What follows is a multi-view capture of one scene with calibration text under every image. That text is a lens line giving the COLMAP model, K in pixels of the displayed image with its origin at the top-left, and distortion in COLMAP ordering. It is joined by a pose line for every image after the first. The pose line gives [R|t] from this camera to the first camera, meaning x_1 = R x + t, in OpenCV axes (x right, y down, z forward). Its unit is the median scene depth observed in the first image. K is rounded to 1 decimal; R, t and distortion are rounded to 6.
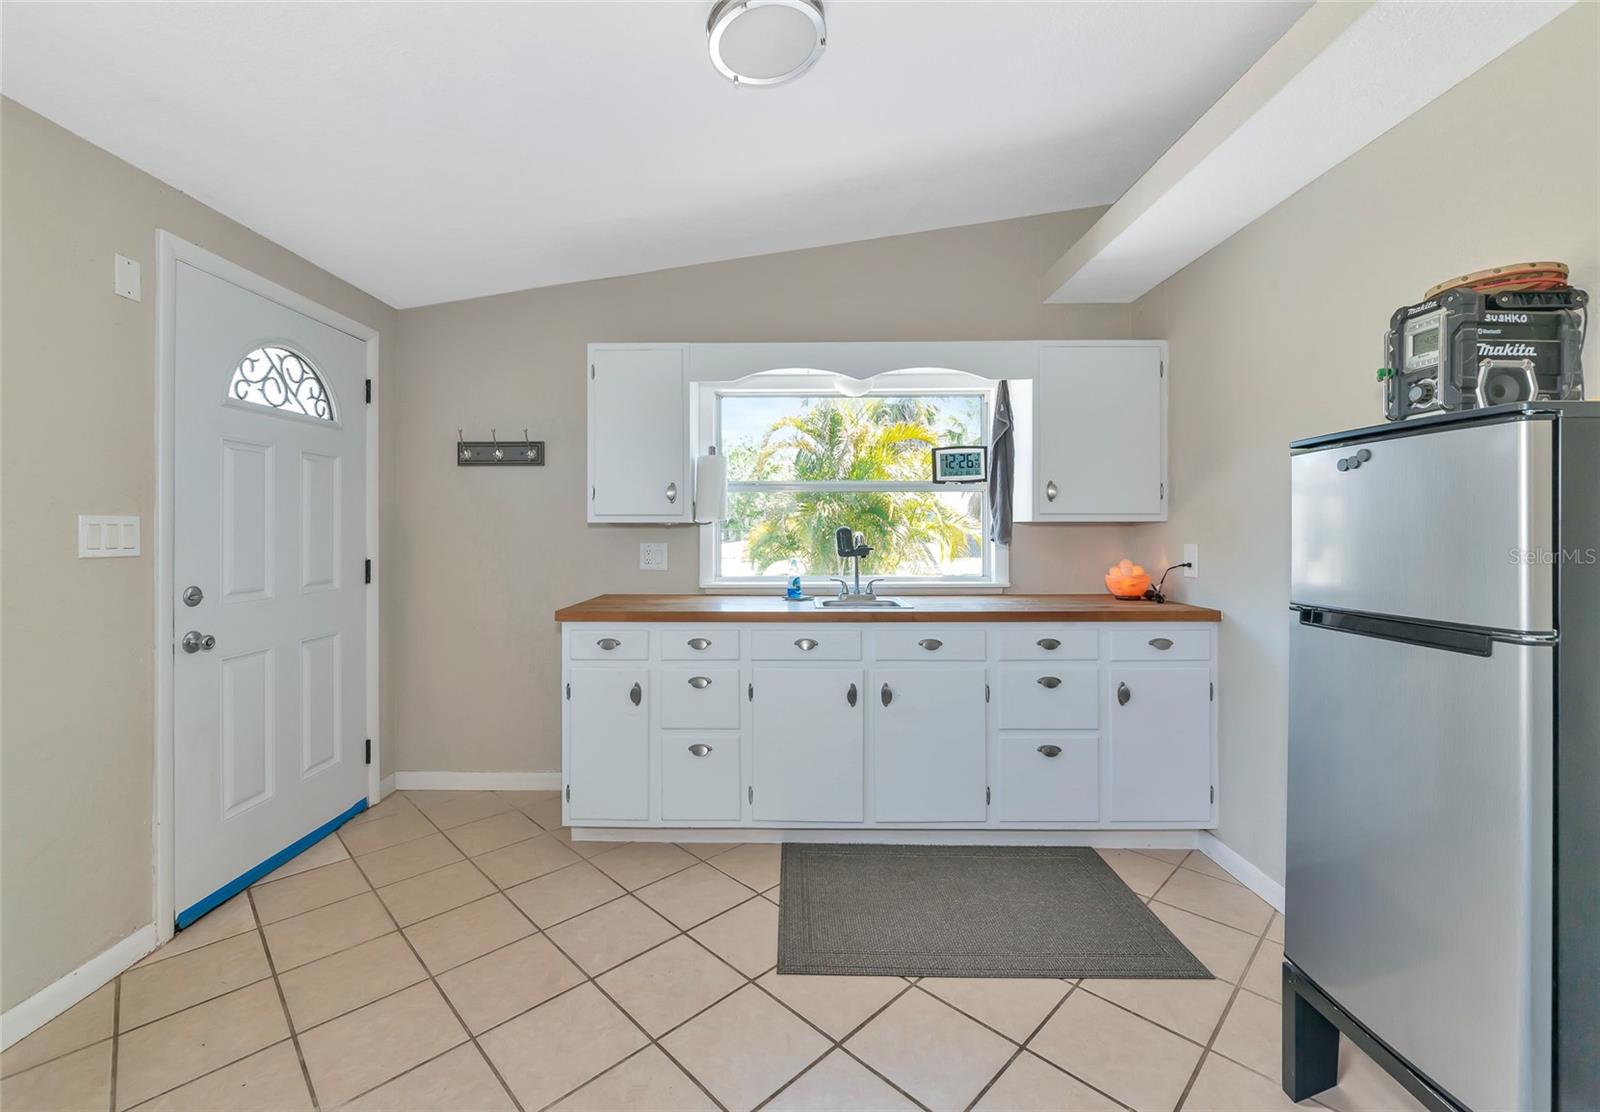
lens RADIAL K [[700.0, 0, 826.6], [0, 700.0, 521.9], [0, 0, 1]] dist [0.000344, -0.000446]
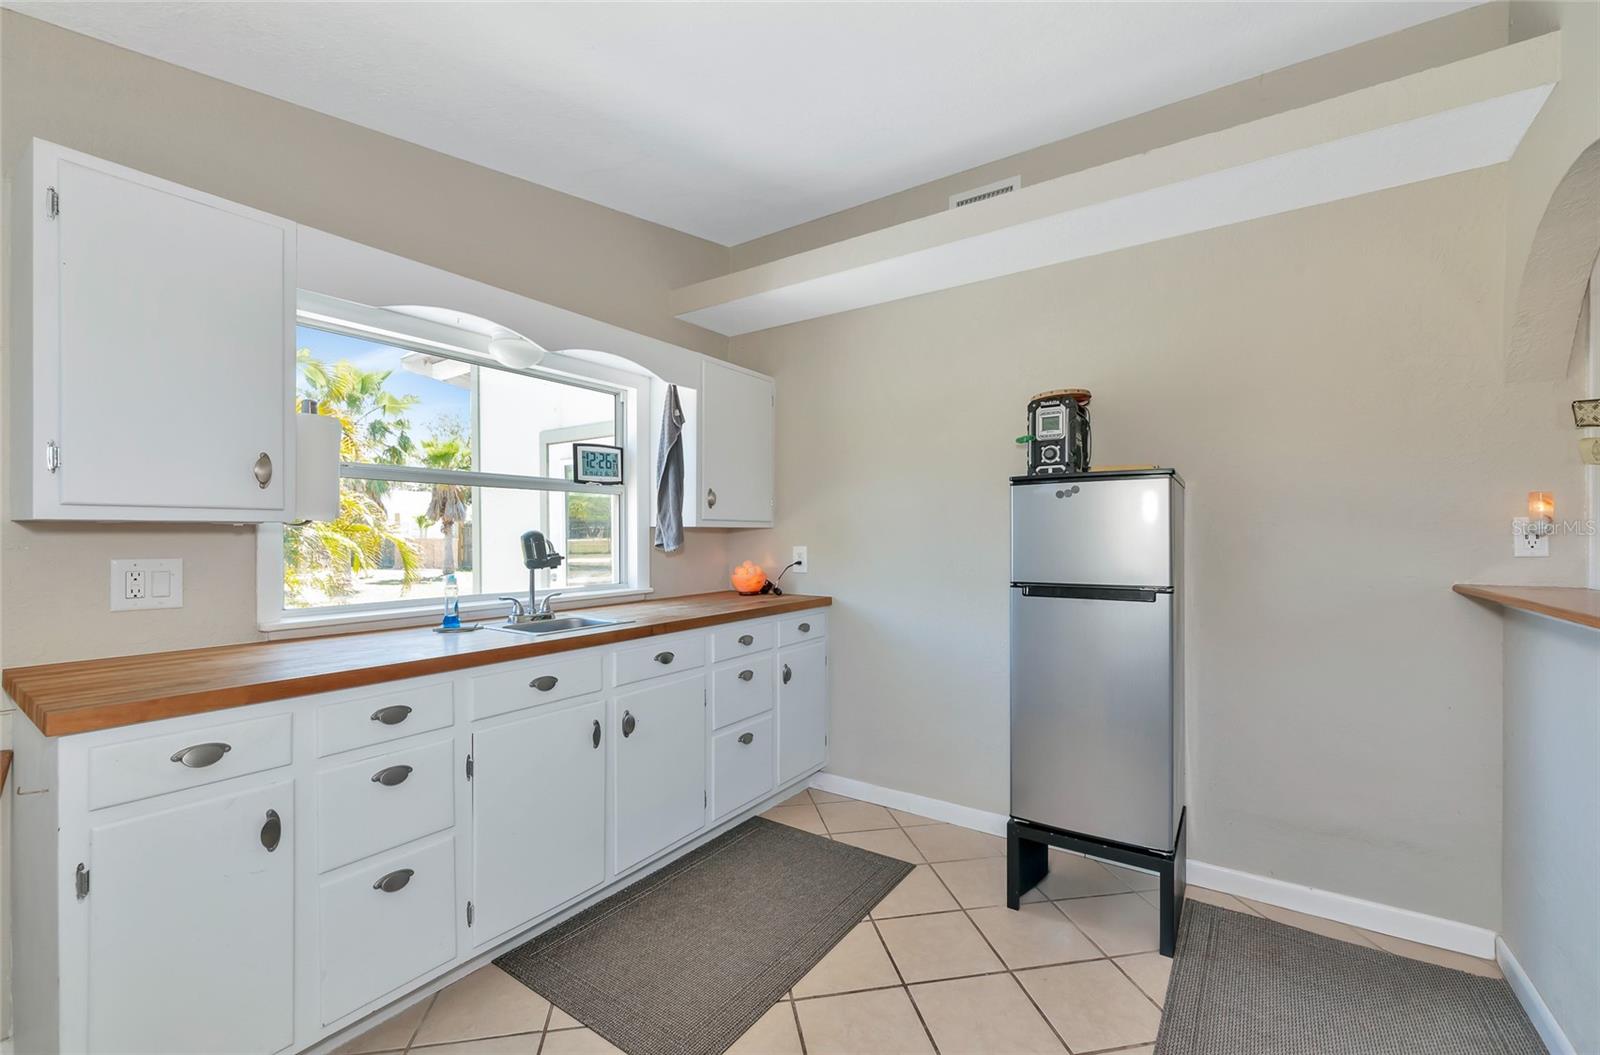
lens RADIAL K [[651.7, 0, 802.7], [0, 651.7, 535.0], [0, 0, 1]] dist [-0.000545, -0.000399]
pose [[0.558614, -0.000329, 0.829427, -0.417748], [-0.009641, 0.999930, 0.006889, 0.003742], [-0.829372, -0.011845, 0.558572, 0.328999]]
